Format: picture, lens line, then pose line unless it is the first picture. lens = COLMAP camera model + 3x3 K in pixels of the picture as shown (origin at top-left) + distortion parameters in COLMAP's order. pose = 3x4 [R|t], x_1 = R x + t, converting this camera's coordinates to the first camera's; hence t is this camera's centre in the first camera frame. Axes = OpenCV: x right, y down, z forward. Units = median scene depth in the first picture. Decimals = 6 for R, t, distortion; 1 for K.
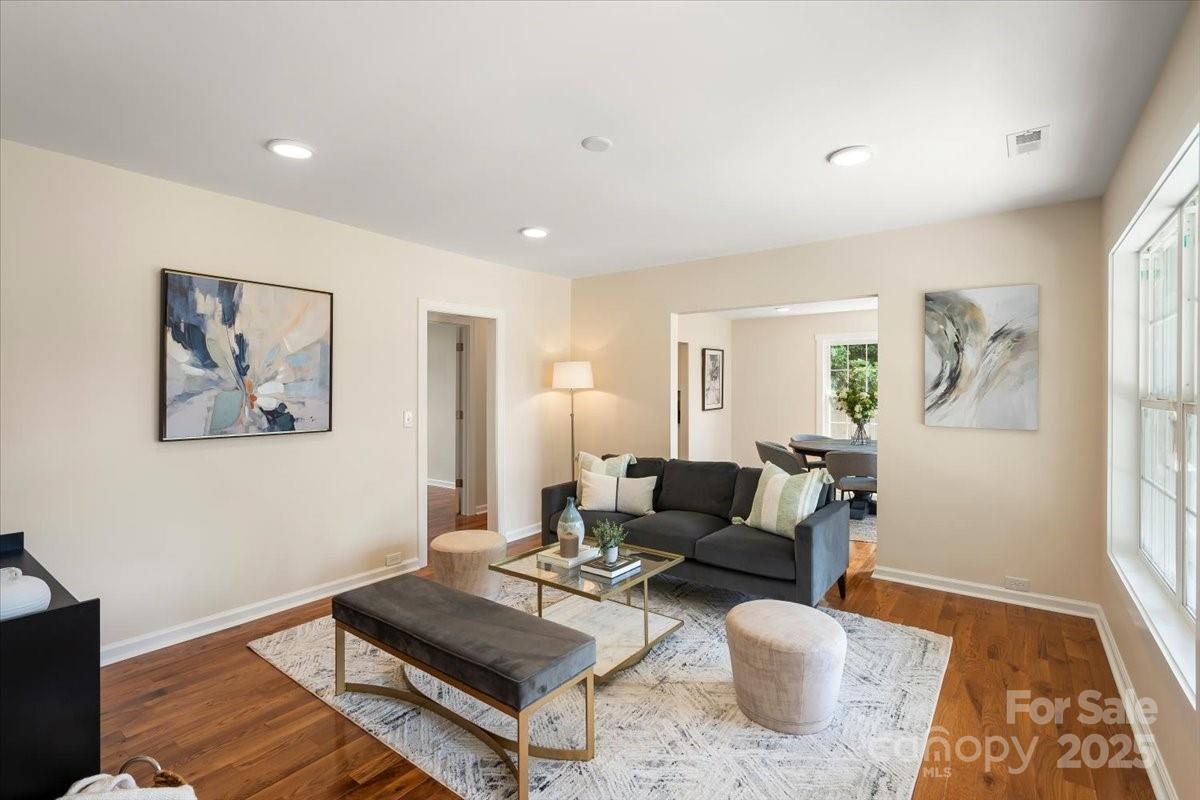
lens RADIAL K [[546.3, 0, 598.3], [0, 546.3, 384.7], [0, 0, 1]] dist [0.002104, 0.000164]
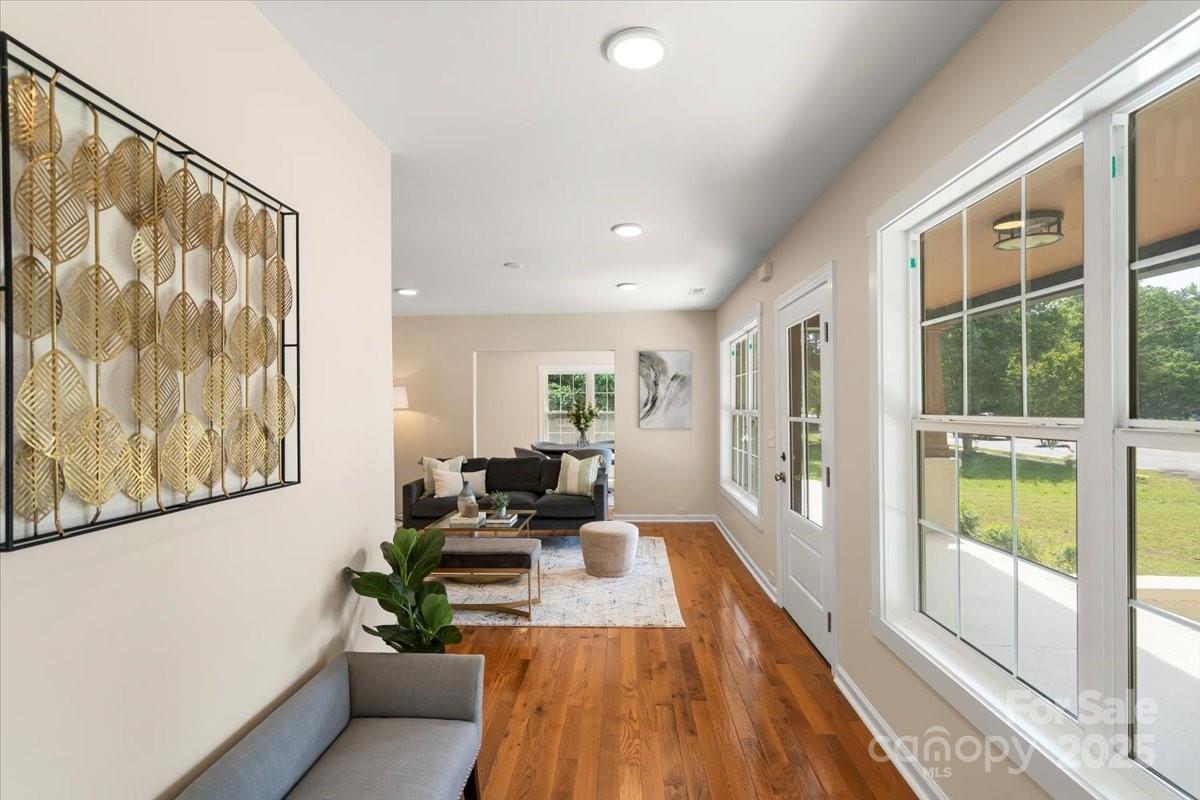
lens RADIAL K [[546.3, 0, 600.7], [0, 546.3, 399.0], [0, 0, 1]] dist [0.002104, 0.000164]
pose [[0.829764, 0.002456, 0.558108, -0.494999], [0.002409, 0.999965, -0.007983, -0.004341], [-0.558109, 0.007968, 0.829730, -0.384347]]
